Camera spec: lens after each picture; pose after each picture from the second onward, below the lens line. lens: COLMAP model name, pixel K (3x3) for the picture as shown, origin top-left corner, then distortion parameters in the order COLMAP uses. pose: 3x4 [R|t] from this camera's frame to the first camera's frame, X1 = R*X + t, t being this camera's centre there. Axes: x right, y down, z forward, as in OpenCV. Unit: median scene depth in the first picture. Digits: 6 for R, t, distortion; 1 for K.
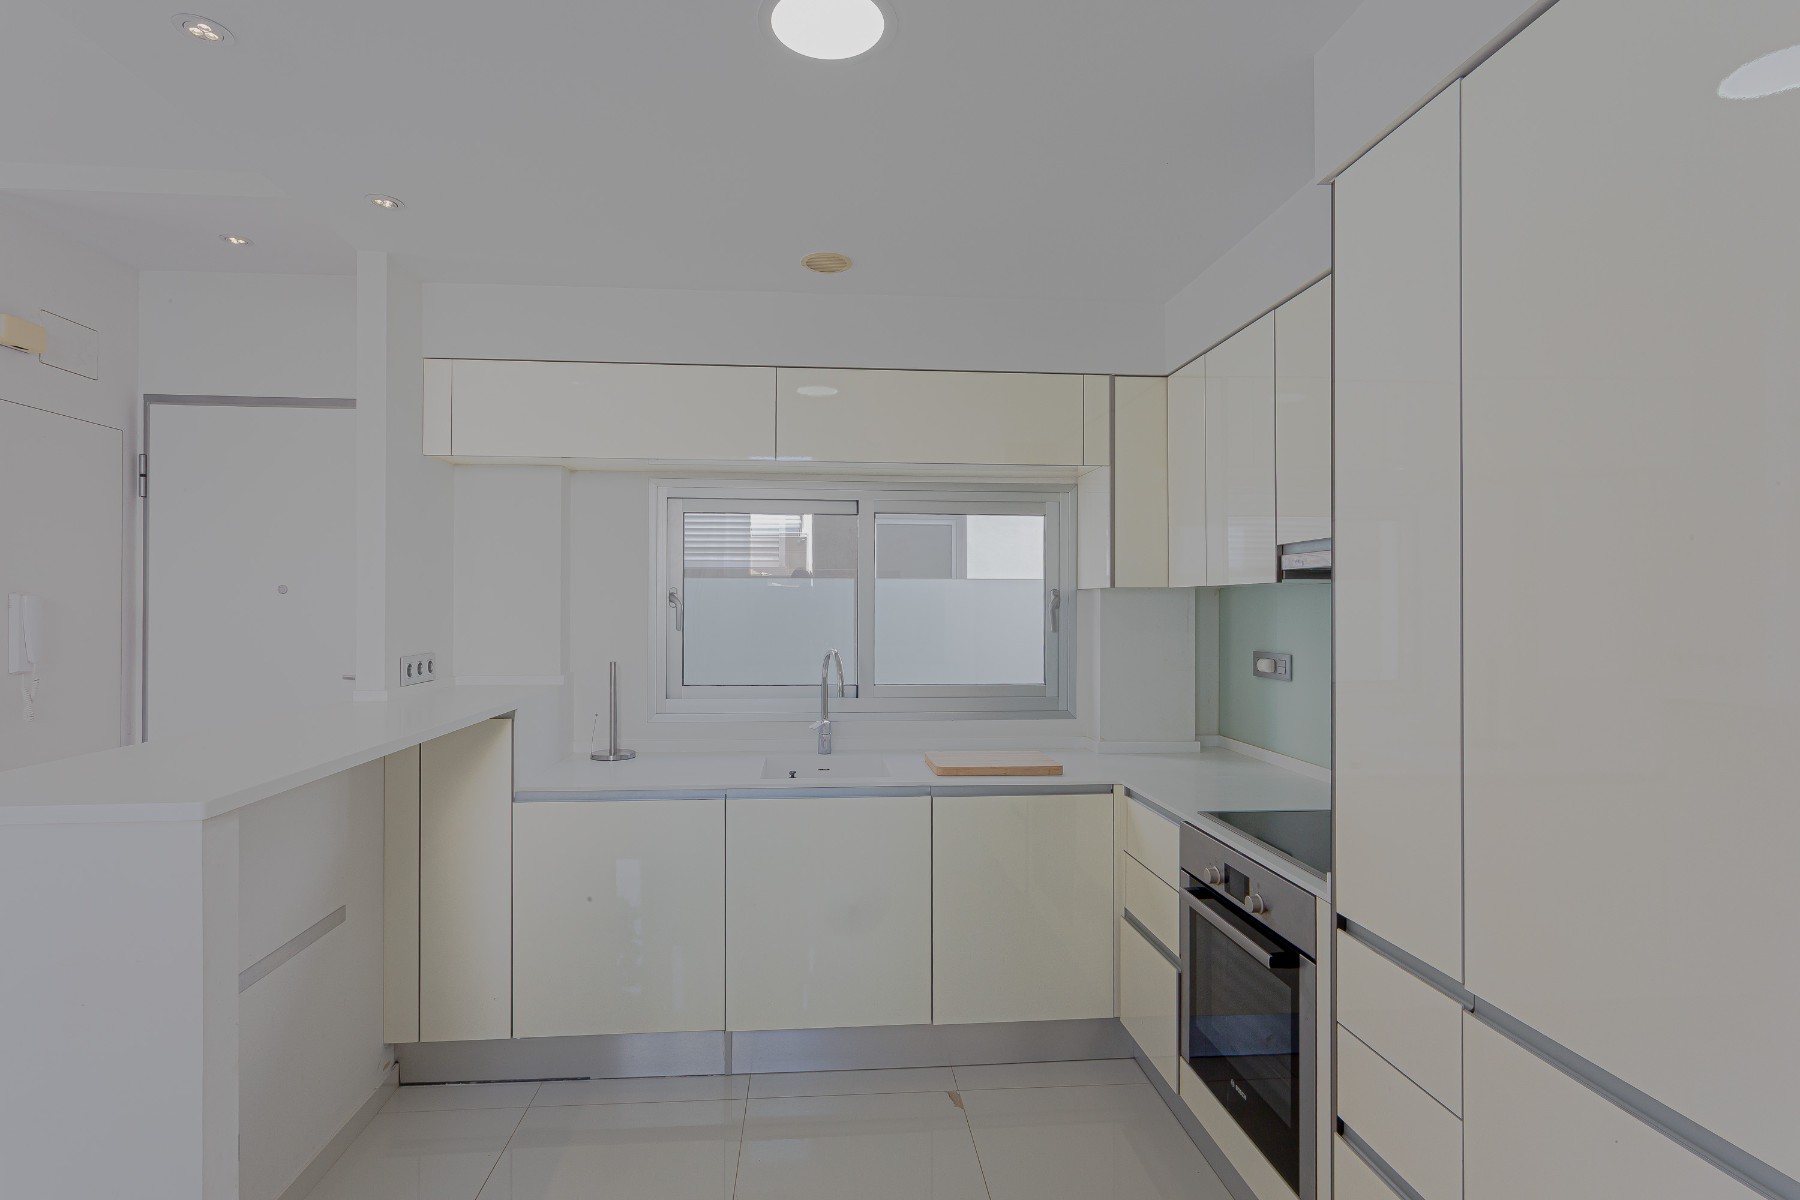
lens RADIAL K [[876.2, 0, 900.0], [0, 876.2, 600.0], [0, 0, 1]] dist [0.002784, 0.000525]
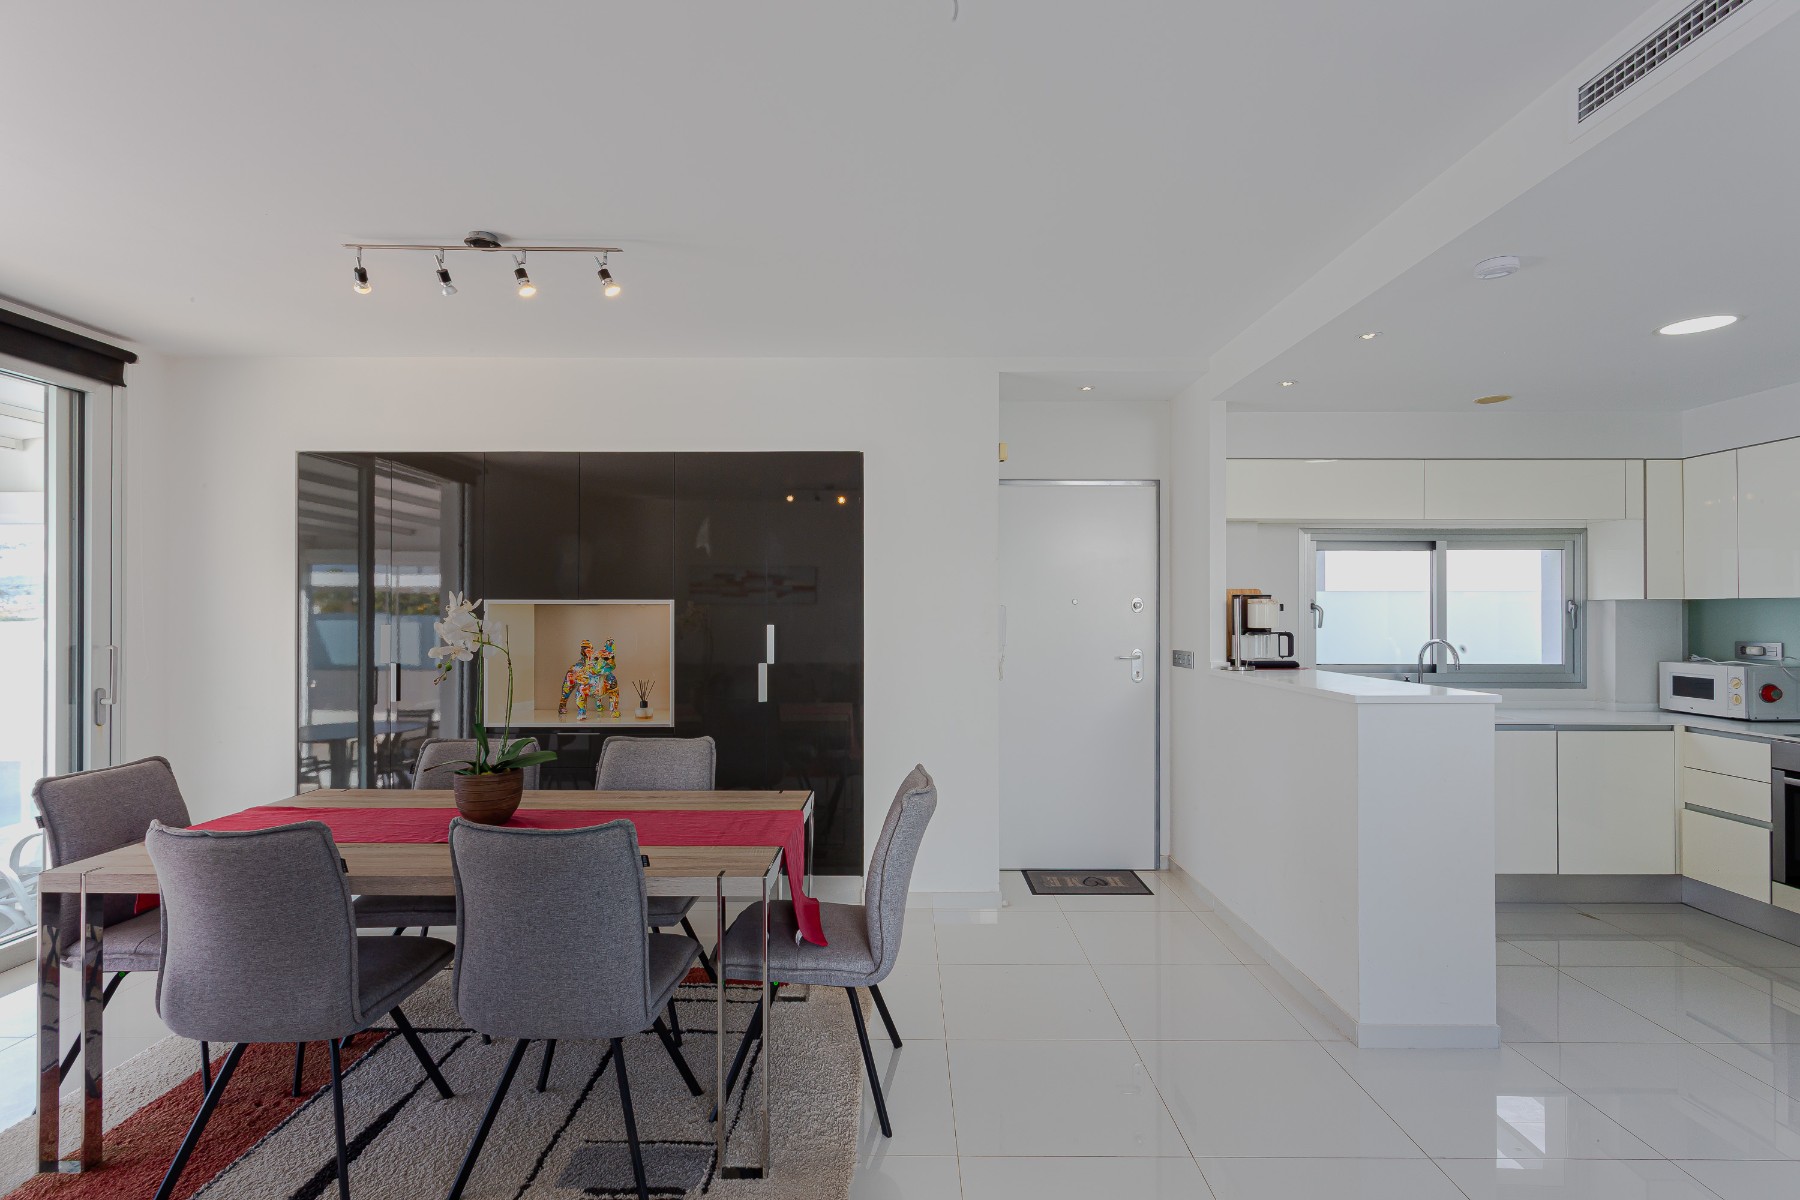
lens RADIAL K [[876.2, 0, 900.0], [0, 876.2, 600.0], [0, 0, 1]] dist [0.002784, 0.000525]
pose [[0.995773, -0.003638, -0.091776, -0.828168], [0.003139, 0.999980, -0.005579, -0.007912], [0.091794, 0.005267, 0.995764, -0.582342]]
